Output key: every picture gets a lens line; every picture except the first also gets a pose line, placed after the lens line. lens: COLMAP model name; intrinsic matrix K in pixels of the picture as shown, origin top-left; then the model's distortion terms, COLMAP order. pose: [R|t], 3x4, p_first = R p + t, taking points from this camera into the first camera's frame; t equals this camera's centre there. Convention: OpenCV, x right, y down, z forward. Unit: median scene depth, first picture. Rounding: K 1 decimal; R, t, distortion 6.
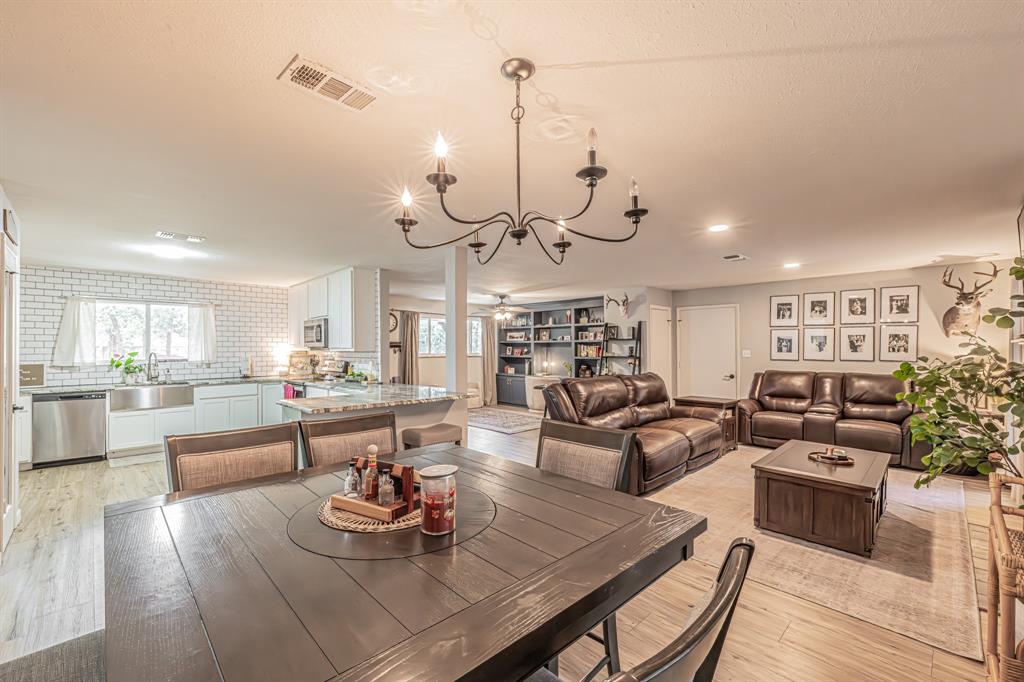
lens RADIAL K [[424.4, 0, 512.6], [0, 424.4, 346.0], [0, 0, 1]] dist [0.015031, 0.000123]
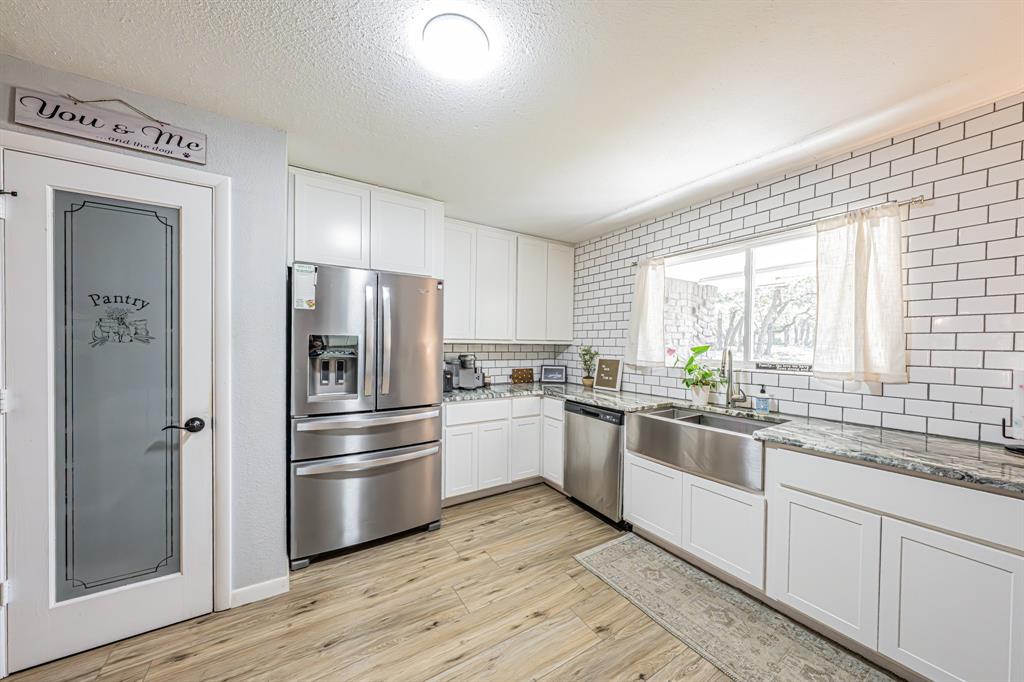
lens RADIAL K [[360.4, 0, 517.3], [0, 360.4, 350.4], [0, 0, 1]] dist [0.001041, 0.000023]
pose [[-0.201757, 0.021125, -0.979208, -0.380054], [-0.004055, 0.999741, 0.022404, 0.010353], [0.979427, 0.008491, -0.201619, 0.799682]]
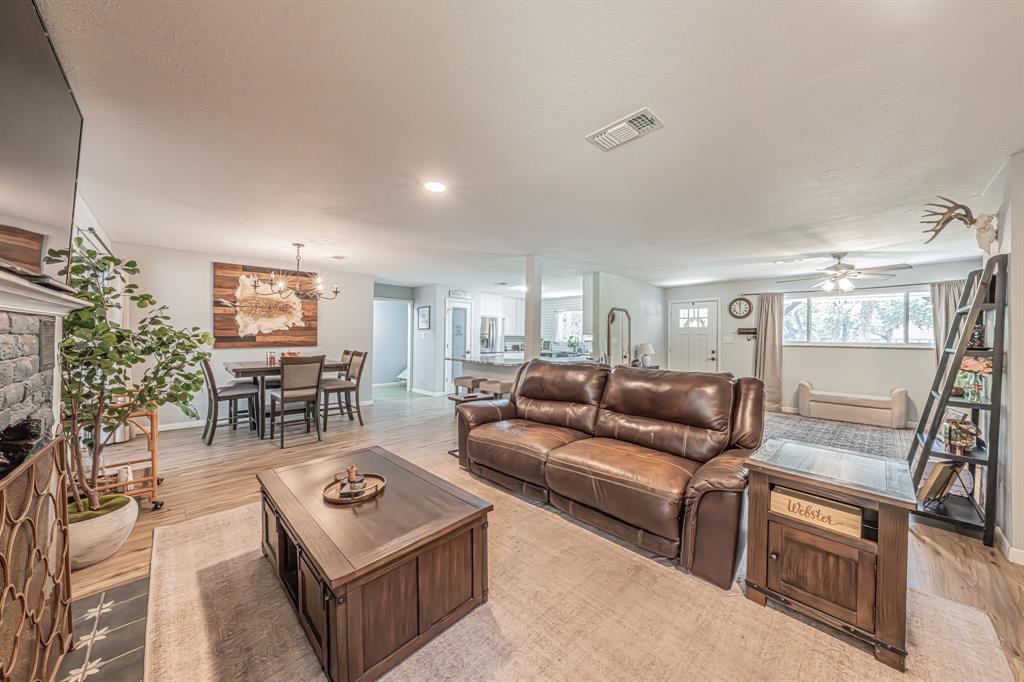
lens RADIAL K [[350.2, 0, 517.2], [0, 350.2, 338.0], [0, 0, 1]] dist [-0.001562, -0.000037]
pose [[0.012989, 0.003297, -0.999910, 0.685646], [-0.005304, 0.999981, 0.003229, 0.017083], [0.999902, 0.005262, 0.013006, 0.666023]]
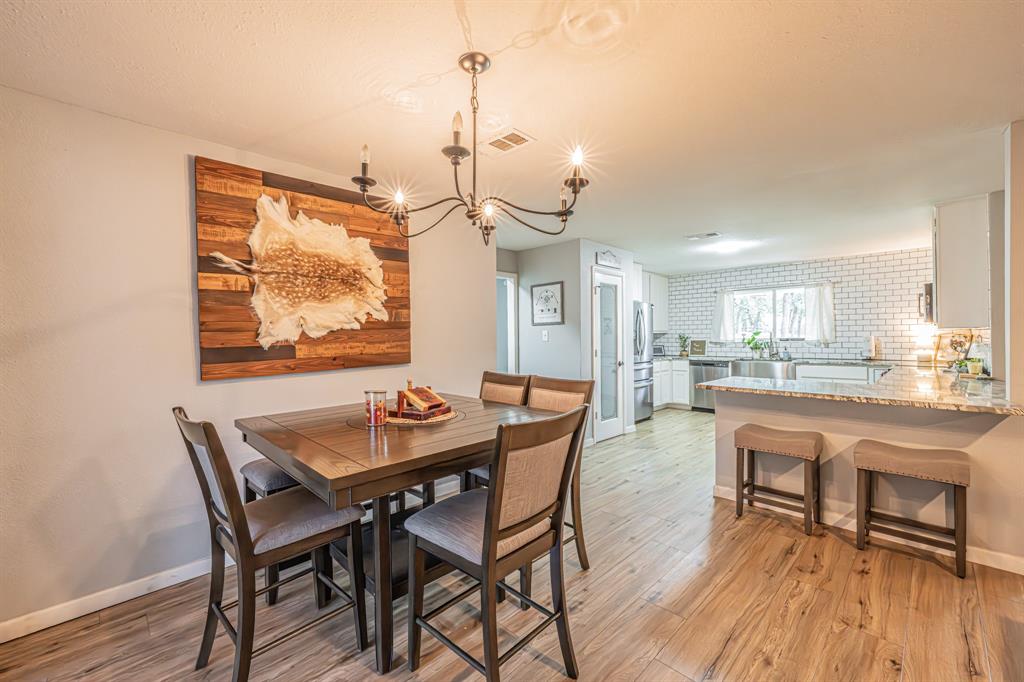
lens RADIAL K [[424.4, 0, 507.5], [0, 424.4, 339.9], [0, 0, 1]] dist [0.015031, 0.000123]
pose [[0.013482, 0.012318, -0.999833, 0.272327], [0.014244, 0.999820, 0.012510, 0.011049], [0.999808, -0.014410, 0.013304, 0.262068]]
